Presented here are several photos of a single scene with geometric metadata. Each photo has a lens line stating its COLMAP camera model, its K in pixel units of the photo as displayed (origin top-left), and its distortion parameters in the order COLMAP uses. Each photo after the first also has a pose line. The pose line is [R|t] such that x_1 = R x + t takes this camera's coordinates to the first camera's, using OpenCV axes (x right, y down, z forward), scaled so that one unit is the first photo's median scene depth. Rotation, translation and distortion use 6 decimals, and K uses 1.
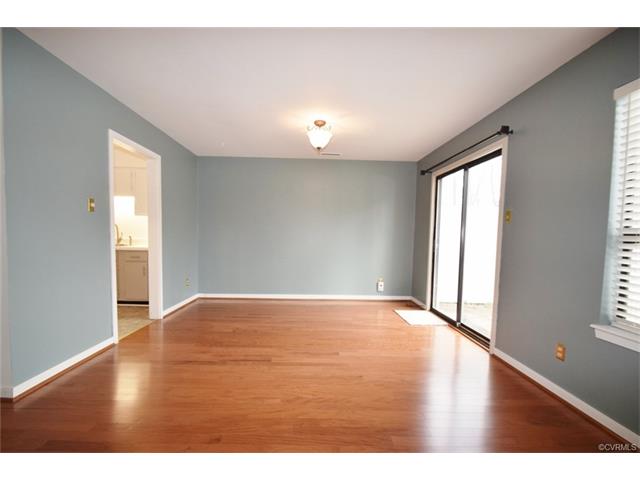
lens RADIAL K [[281.9, 0, 316.5], [0, 281.9, 251.6], [0, 0, 1]] dist [0.012072, -0.015383]
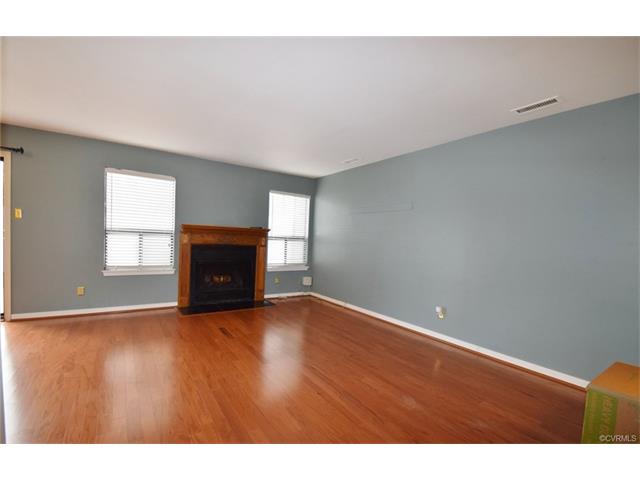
lens RADIAL K [[291.3, 0, 318.1], [0, 291.3, 250.2], [0, 0, 1]] dist [0.013303, -0.014945]
pose [[-0.543770, -0.083553, 0.835065, -0.987272], [-0.008266, 0.995517, 0.094224, -0.070445], [-0.839194, 0.044333, -0.542022, 0.432205]]
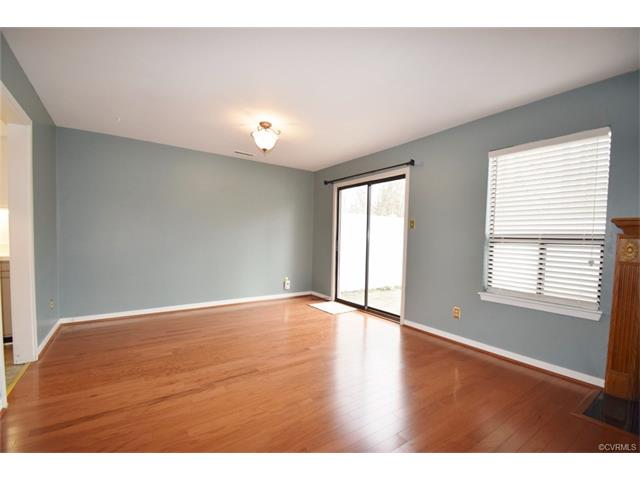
lens RADIAL K [[281.9, 0, 316.5], [0, 281.9, 251.6], [0, 0, 1]] dist [0.012072, -0.015383]
pose [[0.834998, -0.029368, 0.549469, -0.383792], [0.029440, 0.999529, 0.008684, -0.011240], [-0.549465, 0.008925, 0.835469, 0.072045]]
